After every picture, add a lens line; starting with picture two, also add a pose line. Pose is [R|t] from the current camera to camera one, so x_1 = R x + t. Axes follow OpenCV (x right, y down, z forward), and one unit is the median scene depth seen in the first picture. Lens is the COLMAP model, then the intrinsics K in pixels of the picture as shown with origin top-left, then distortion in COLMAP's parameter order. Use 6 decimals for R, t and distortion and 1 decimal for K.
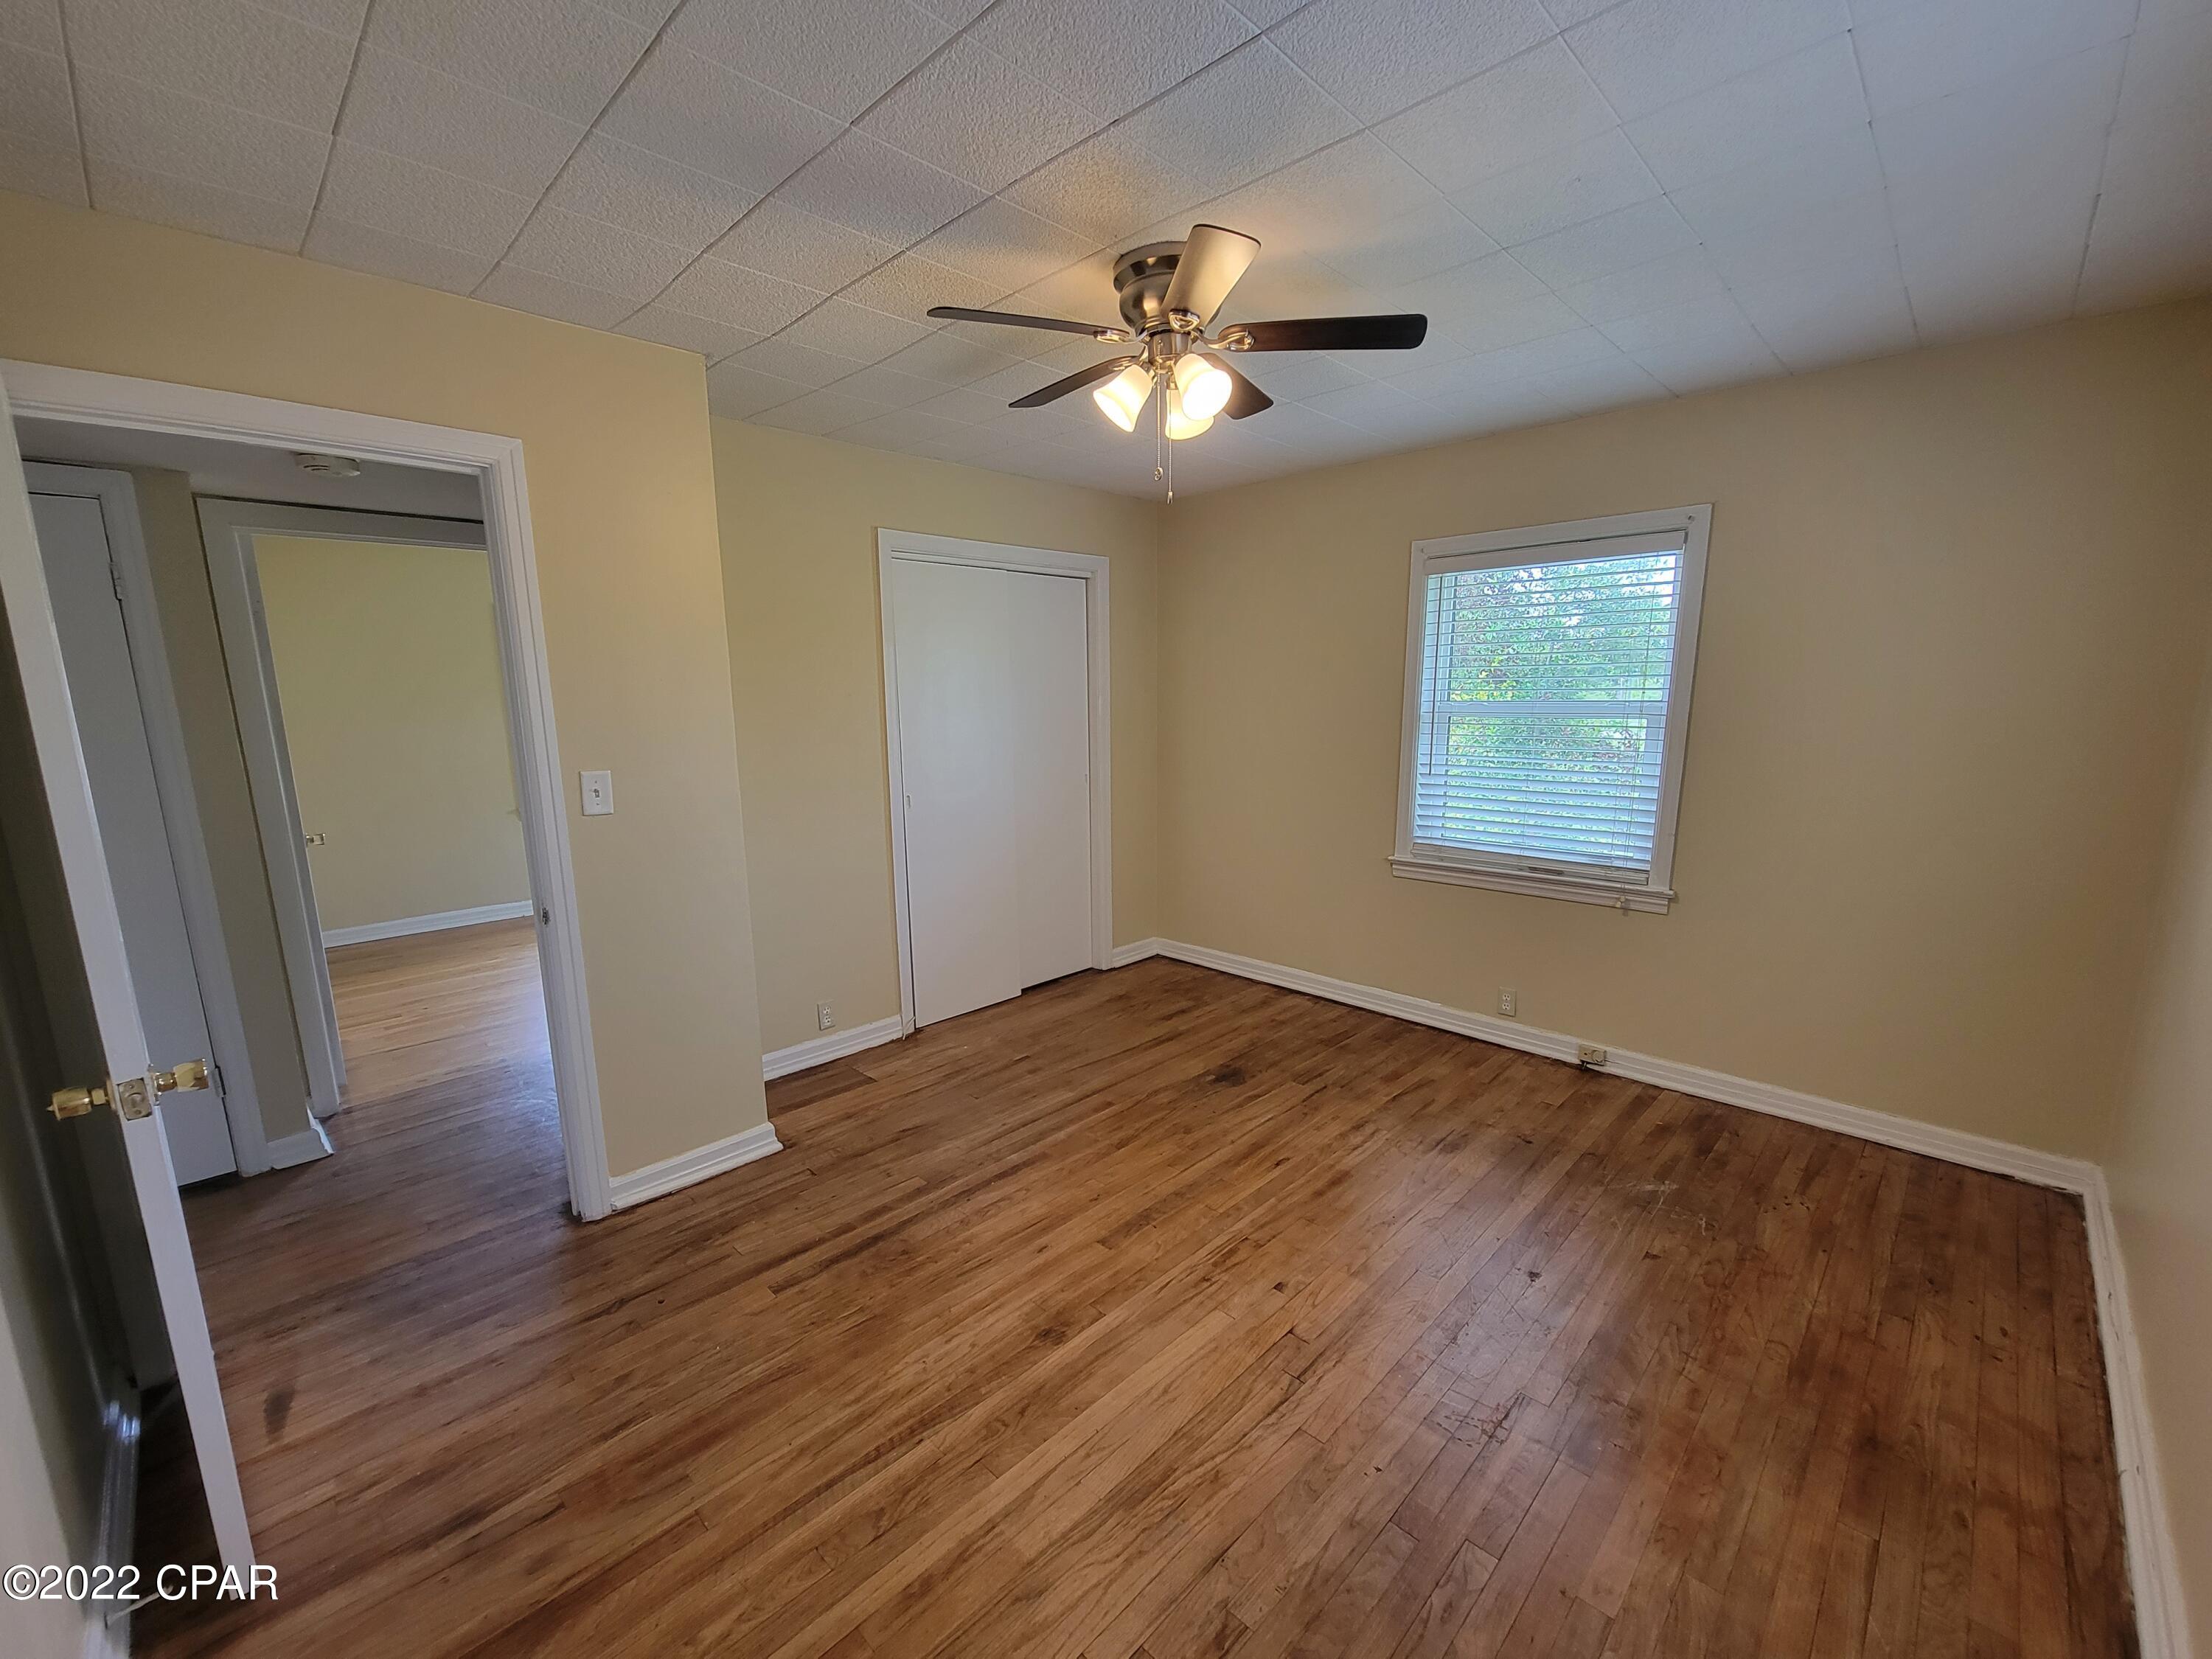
lens RADIAL K [[905.0, 0, 1097.2], [0, 905.0, 863.1], [0, 0, 1]] dist [-0.002634, 0.000766]
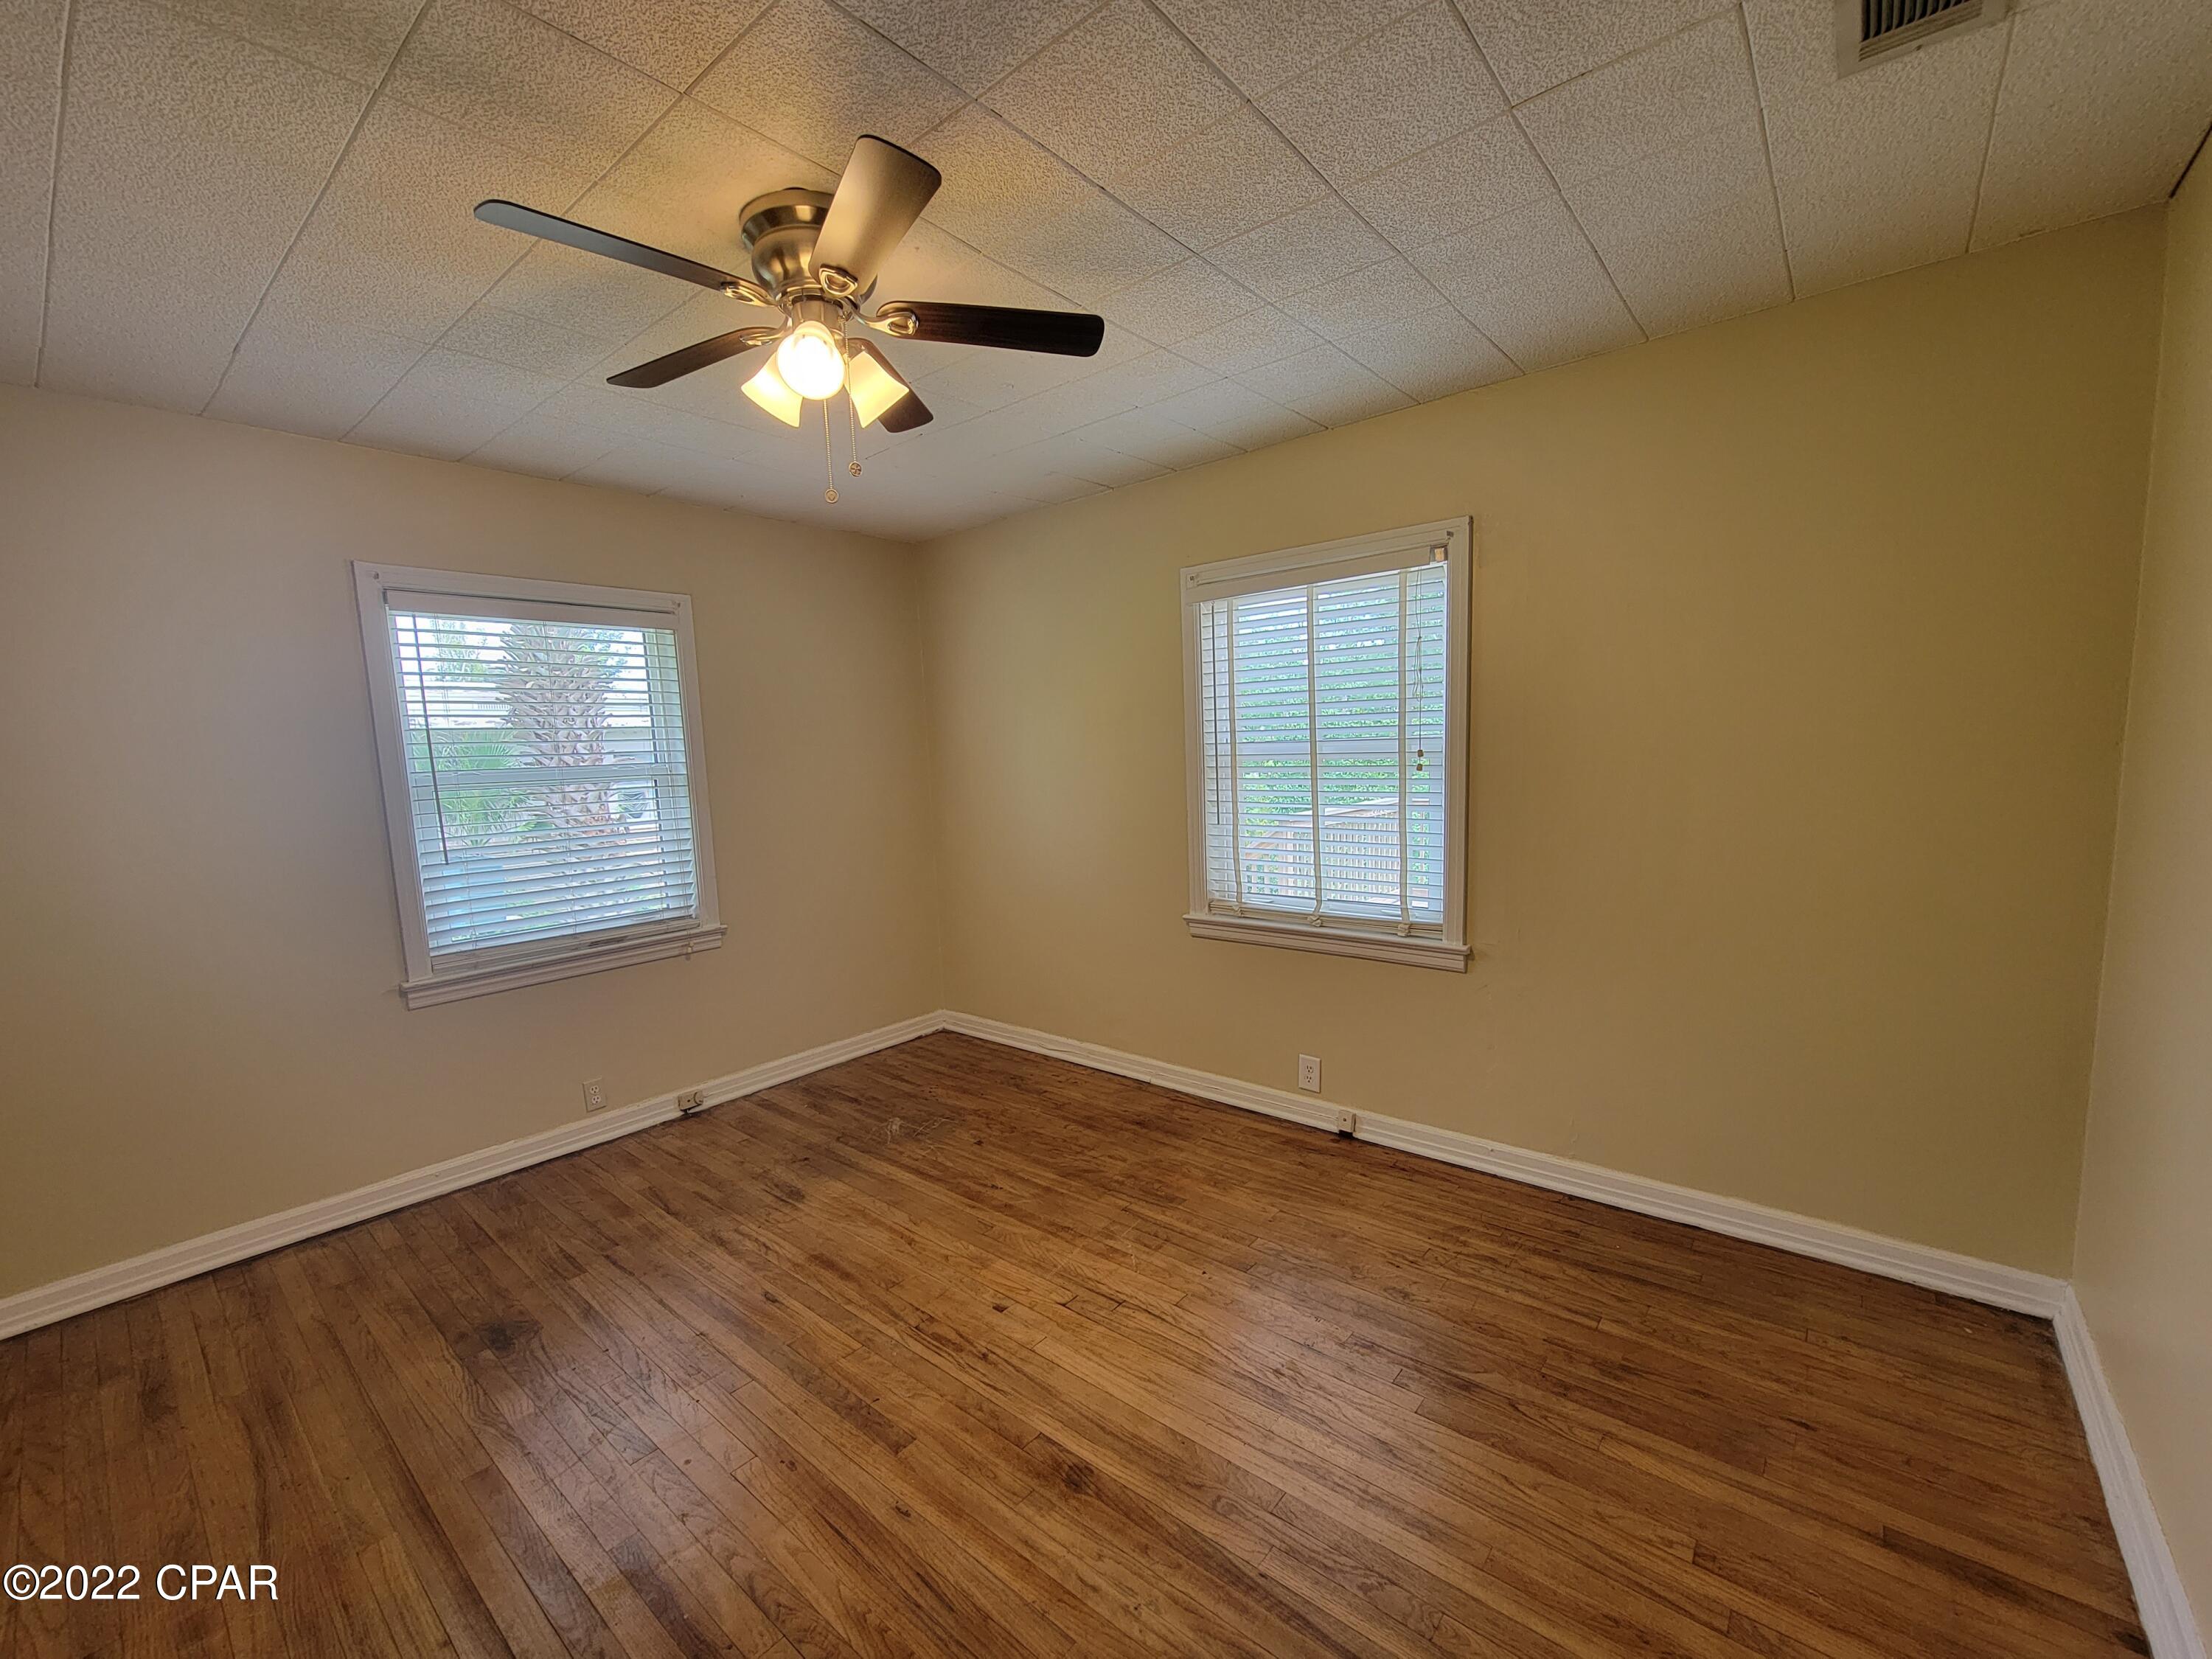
lens RADIAL K [[905.0, 0, 1097.2], [0, 905.0, 863.1], [0, 0, 1]] dist [-0.002634, 0.000766]
pose [[-0.076654, -0.112014, 0.990746, -0.599327], [0.227140, 0.965579, 0.126742, -0.093367], [-0.970841, 0.234754, -0.048573, 0.654055]]
